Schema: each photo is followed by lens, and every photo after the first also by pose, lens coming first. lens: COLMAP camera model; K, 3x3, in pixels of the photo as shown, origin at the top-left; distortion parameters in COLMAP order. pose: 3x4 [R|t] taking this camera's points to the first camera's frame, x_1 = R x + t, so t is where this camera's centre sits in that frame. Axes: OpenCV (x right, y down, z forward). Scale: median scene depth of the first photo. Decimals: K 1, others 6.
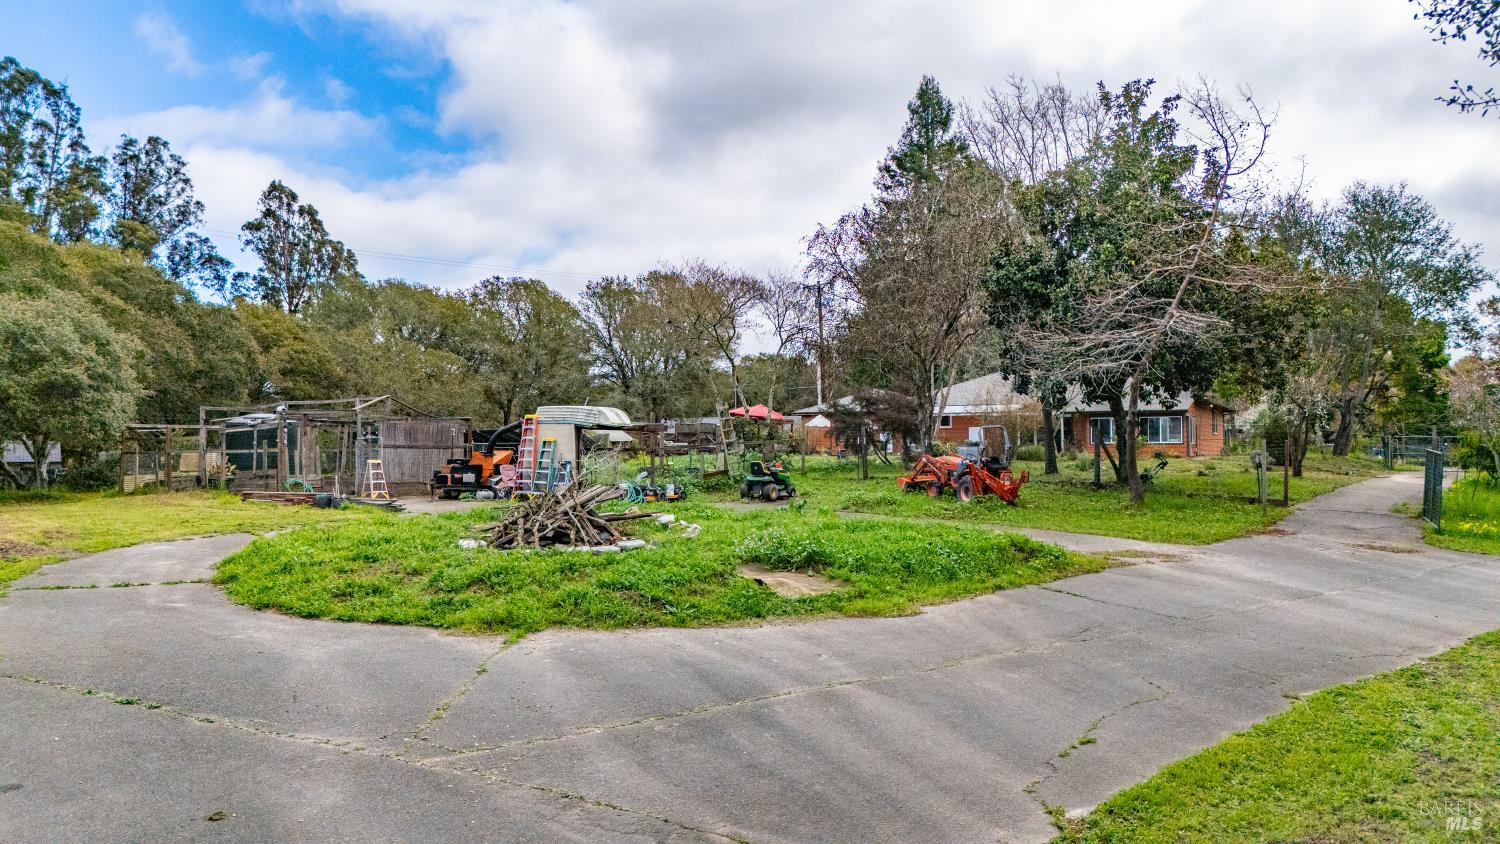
lens RADIAL K [[1098.1, 0, 754.7], [0, 1098.1, 419.0], [0, 0, 1]] dist [0.071551, -0.068063]
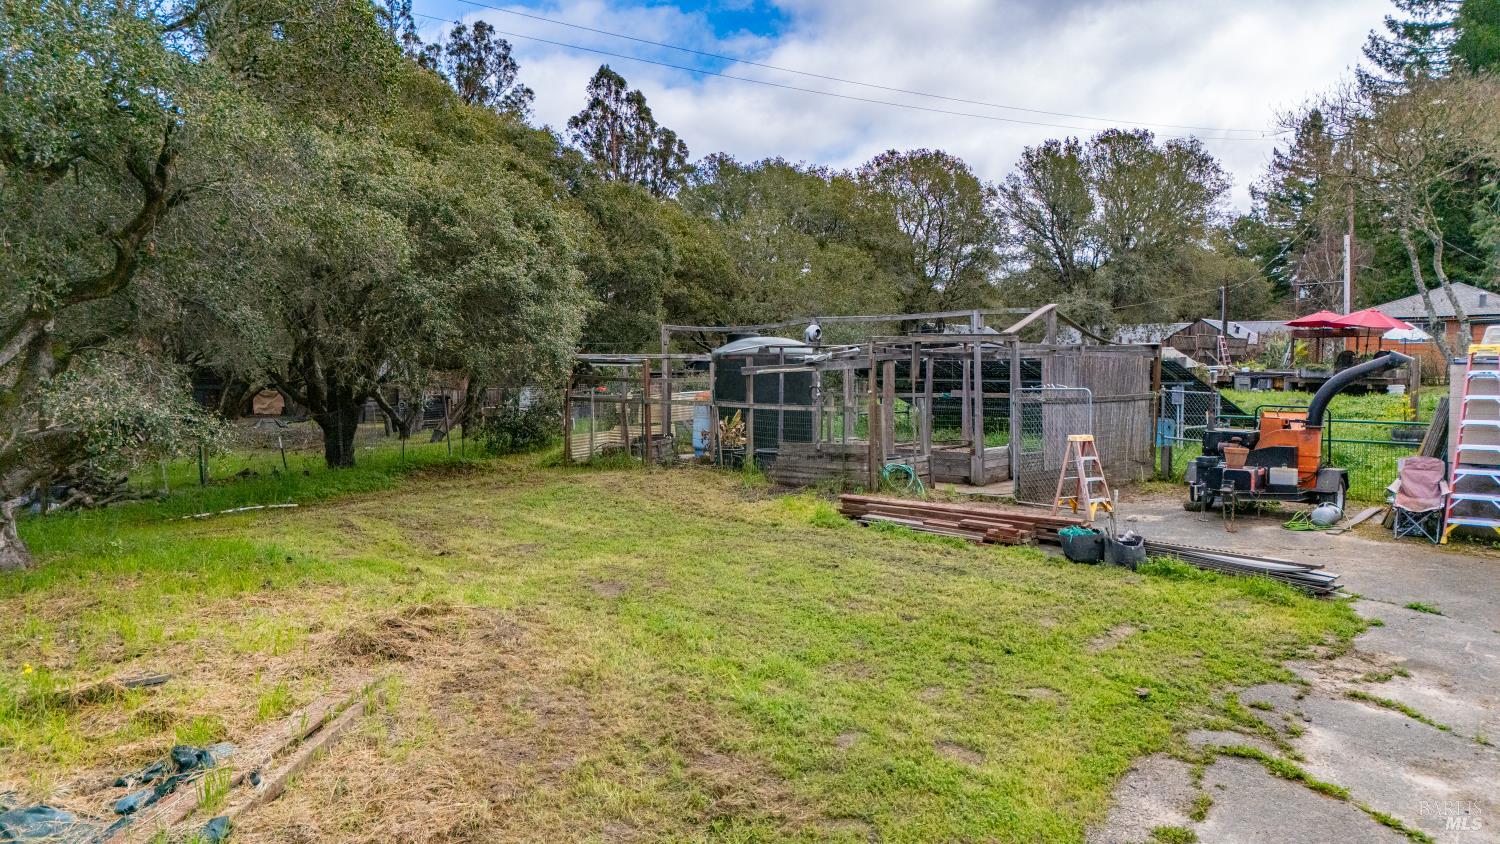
lens RADIAL K [[1098.1, 0, 754.7], [0, 1098.1, 419.0], [0, 0, 1]] dist [0.071551, -0.068063]
pose [[0.972899, 0.013129, -0.230857, -0.110245], [0.007093, 0.996222, 0.086547, -0.004293], [0.231121, -0.085839, 0.969131, 0.143180]]
